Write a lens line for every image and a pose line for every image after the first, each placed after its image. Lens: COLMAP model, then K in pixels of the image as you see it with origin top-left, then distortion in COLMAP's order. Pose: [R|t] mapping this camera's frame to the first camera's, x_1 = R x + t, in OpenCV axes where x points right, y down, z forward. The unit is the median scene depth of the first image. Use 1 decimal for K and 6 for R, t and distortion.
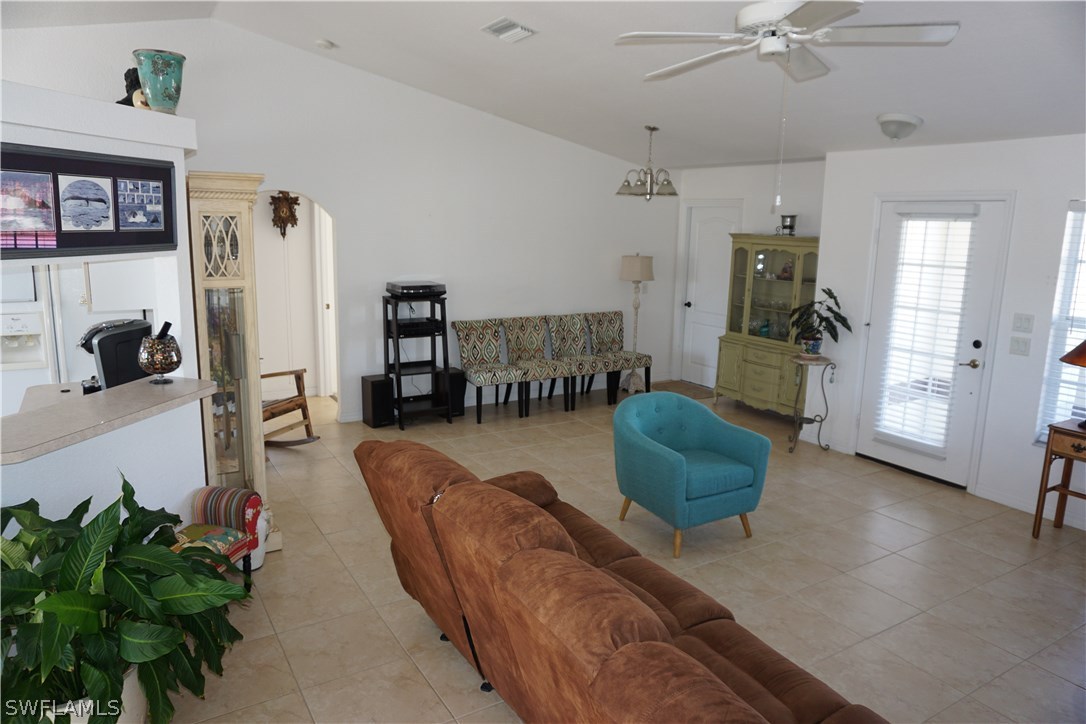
lens RADIAL K [[727.0, 0, 552.4], [0, 727.0, 356.5], [0, 0, 1]] dist [-0.059075, 0.031125]
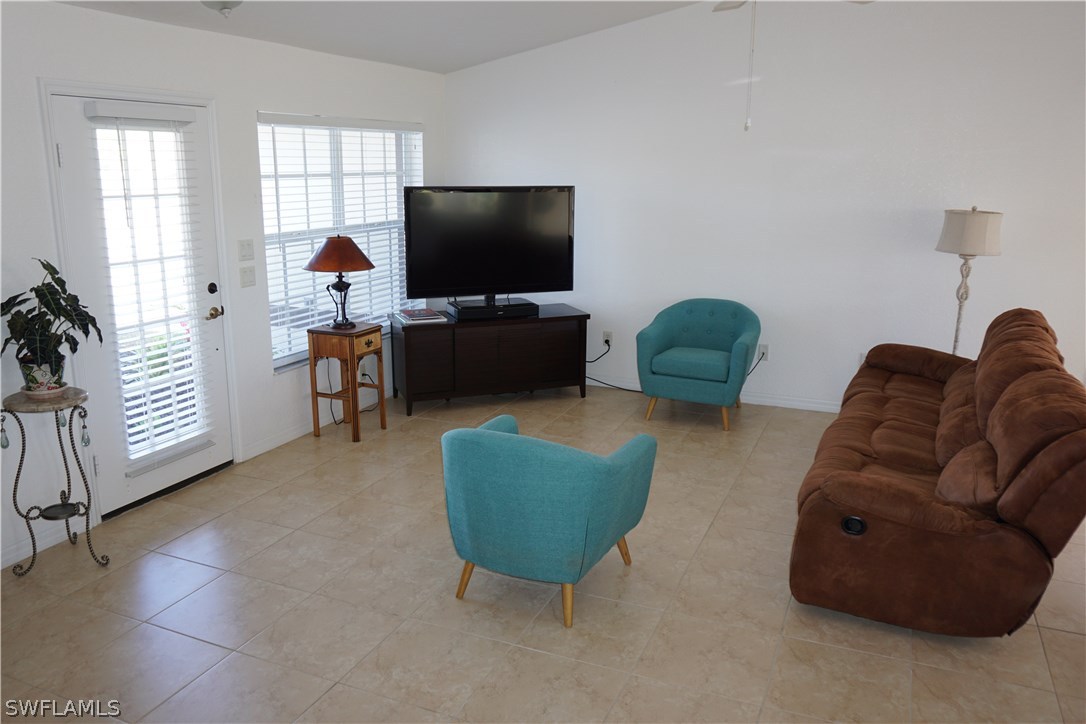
lens RADIAL K [[837.5, 0, 550.5], [0, 837.5, 370.1], [0, 0, 1]] dist [-0.029435, 0.010385]
pose [[-0.591842, -0.206650, 0.779114, -0.375489], [0.134951, 0.927532, 0.348529, -0.202388], [-0.794677, 0.311416, -0.521064, 1.184831]]
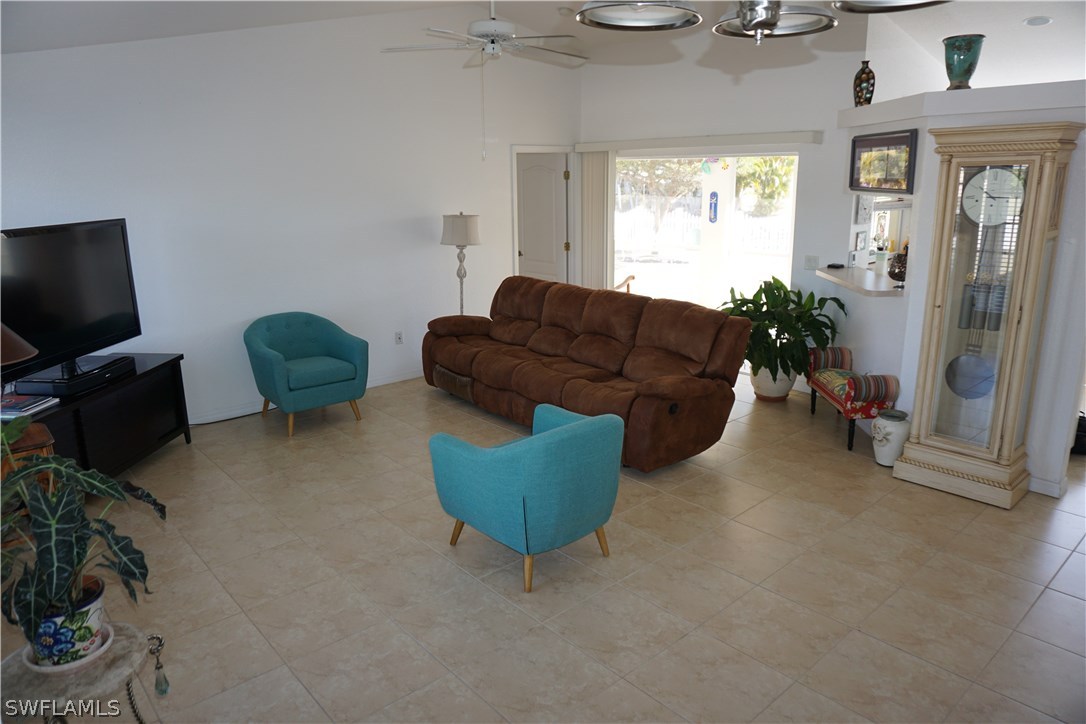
lens RADIAL K [[727.0, 0, 540.1], [0, 727.0, 362.1], [0, 0, 1]] dist [-0.059075, 0.031125]
pose [[-0.980943, 0.046720, -0.188596, 0.272530], [-0.037264, 0.907404, 0.418604, -0.260111], [0.190690, 0.417655, -0.888370, 1.440283]]
